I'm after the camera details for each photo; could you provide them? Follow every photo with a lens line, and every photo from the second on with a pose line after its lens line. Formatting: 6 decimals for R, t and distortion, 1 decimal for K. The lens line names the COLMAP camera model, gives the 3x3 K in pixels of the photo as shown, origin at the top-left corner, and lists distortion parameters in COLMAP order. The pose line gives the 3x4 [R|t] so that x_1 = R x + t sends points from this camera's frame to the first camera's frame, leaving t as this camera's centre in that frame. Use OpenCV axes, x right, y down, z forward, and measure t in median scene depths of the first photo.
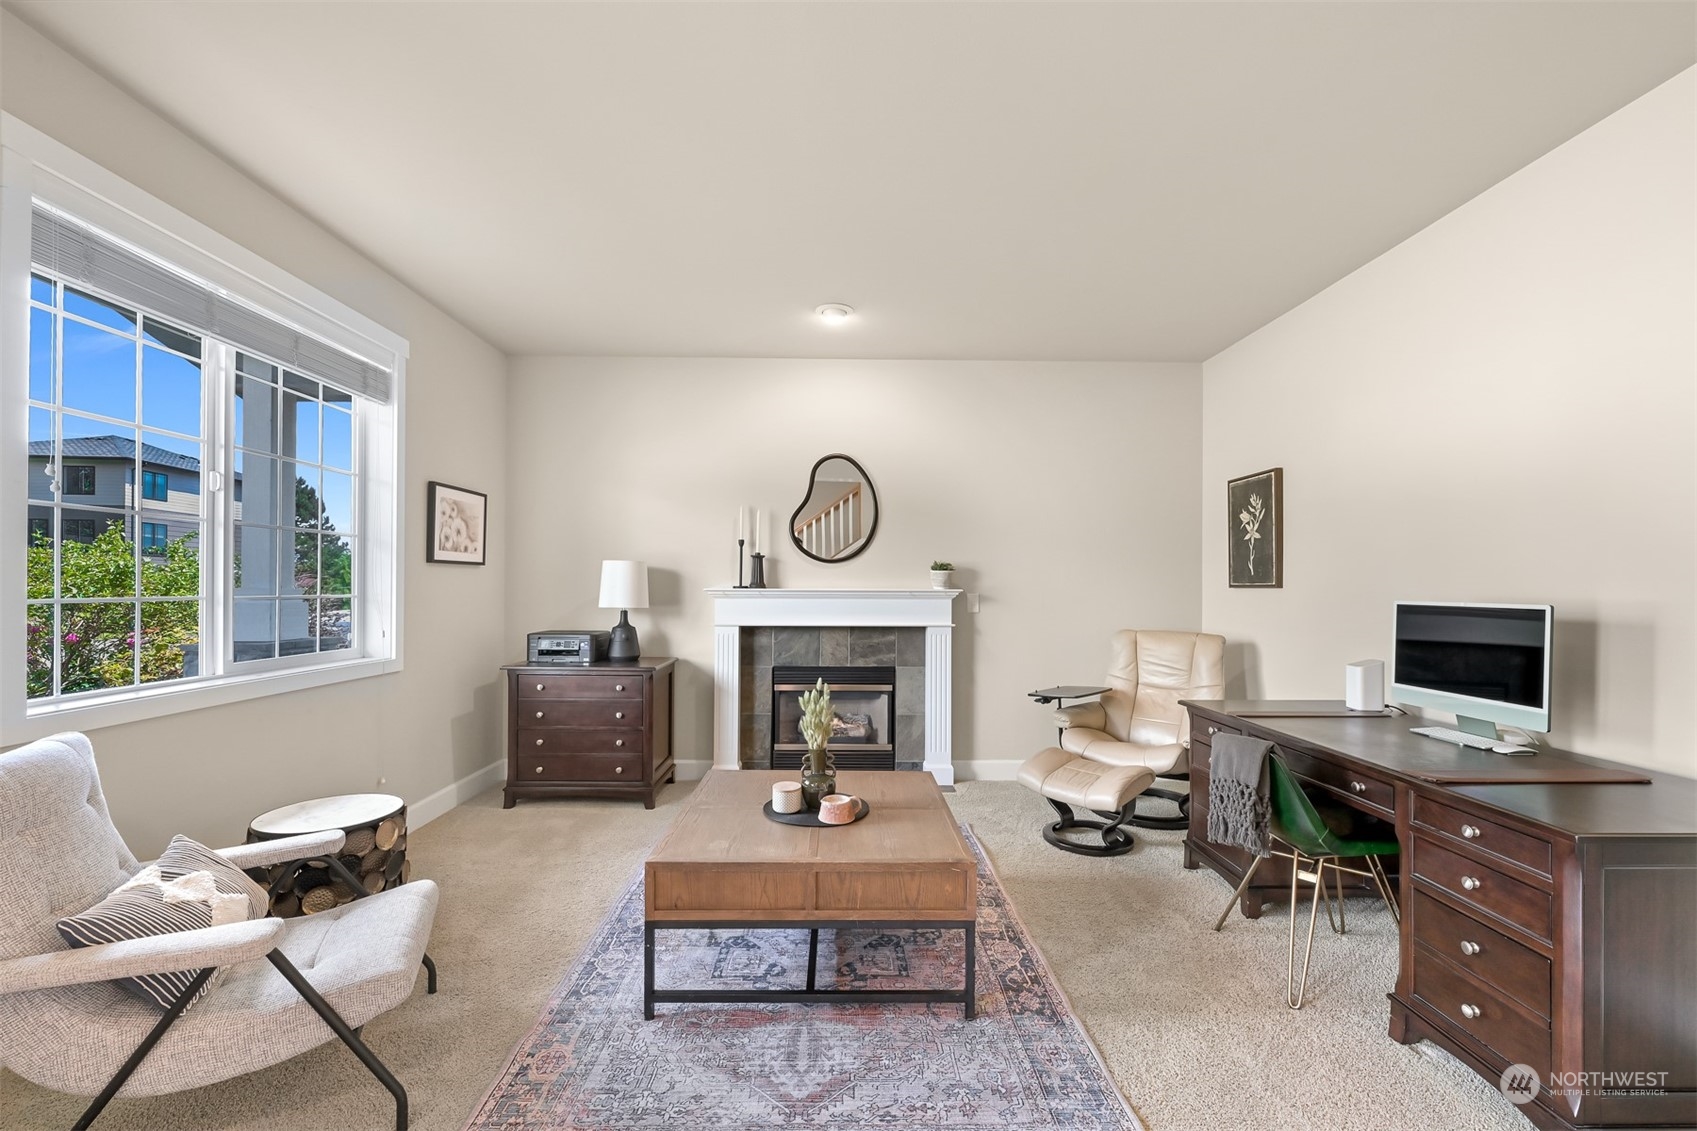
lens RADIAL K [[673.4, 0, 851.4], [0, 673.4, 587.0], [0, 0, 1]] dist [-0.001132, -0.000664]
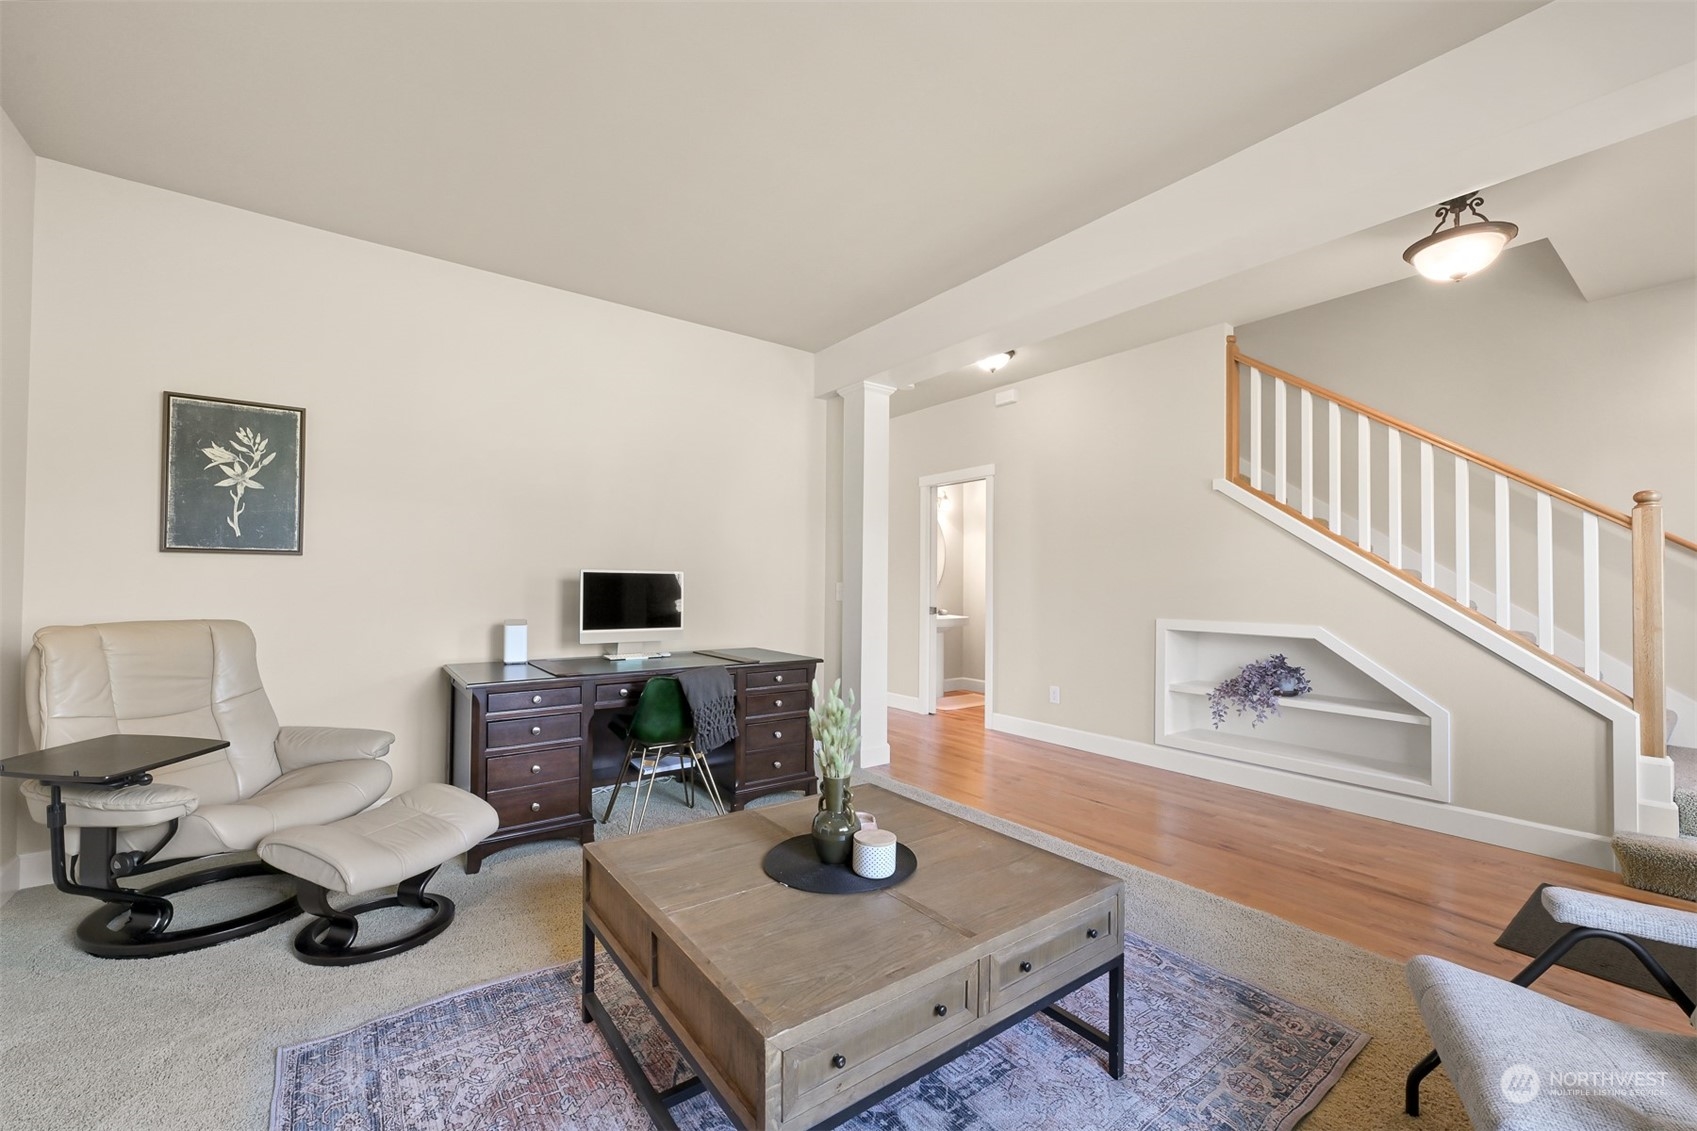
lens RADIAL K [[673.4, 0, 842.1], [0, 673.4, 578.2], [0, 0, 1]] dist [-0.001132, -0.000664]
pose [[-0.569956, -0.004250, 0.821665, -0.394626], [-0.008853, 0.999960, -0.000969, 0.023285], [-0.821628, -0.007827, -0.569971, 0.884428]]
